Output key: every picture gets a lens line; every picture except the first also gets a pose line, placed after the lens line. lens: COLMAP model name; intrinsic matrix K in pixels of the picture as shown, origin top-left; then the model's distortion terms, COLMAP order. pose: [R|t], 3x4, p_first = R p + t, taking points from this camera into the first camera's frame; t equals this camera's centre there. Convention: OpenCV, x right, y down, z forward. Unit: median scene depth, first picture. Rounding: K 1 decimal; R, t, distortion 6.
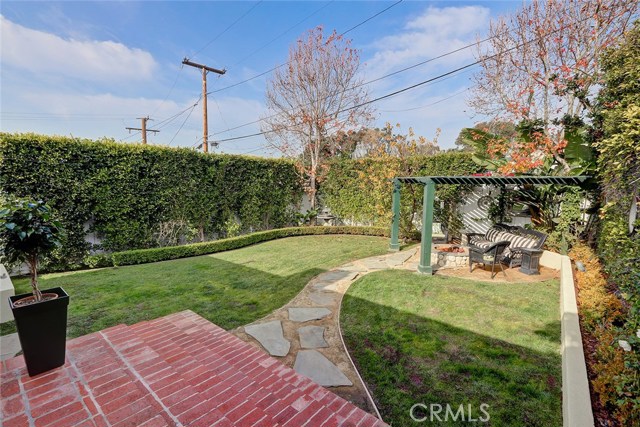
lens RADIAL K [[294.7, 0, 320.0], [0, 294.7, 212.0], [0, 0, 1]] dist [0.002100, -0.002121]
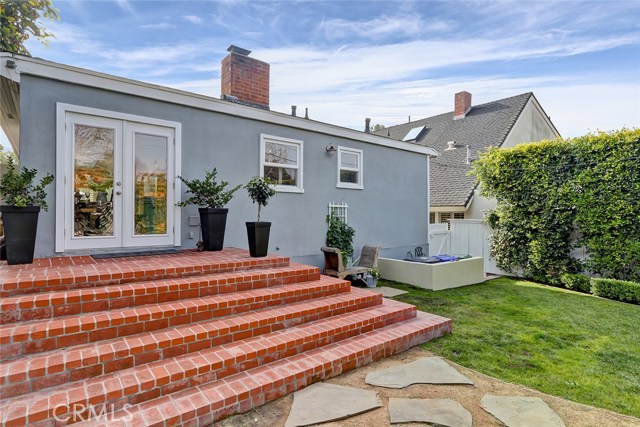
lens RADIAL K [[346.4, 0, 319.9], [0, 346.4, 215.7], [0, 0, 1]] dist [0.004513, 0.000139]
pose [[-0.202210, -0.003002, -0.979338, 0.367394], [-0.104007, 0.994406, 0.018426, 0.041299], [0.973804, 0.105583, -0.201391, 0.517622]]
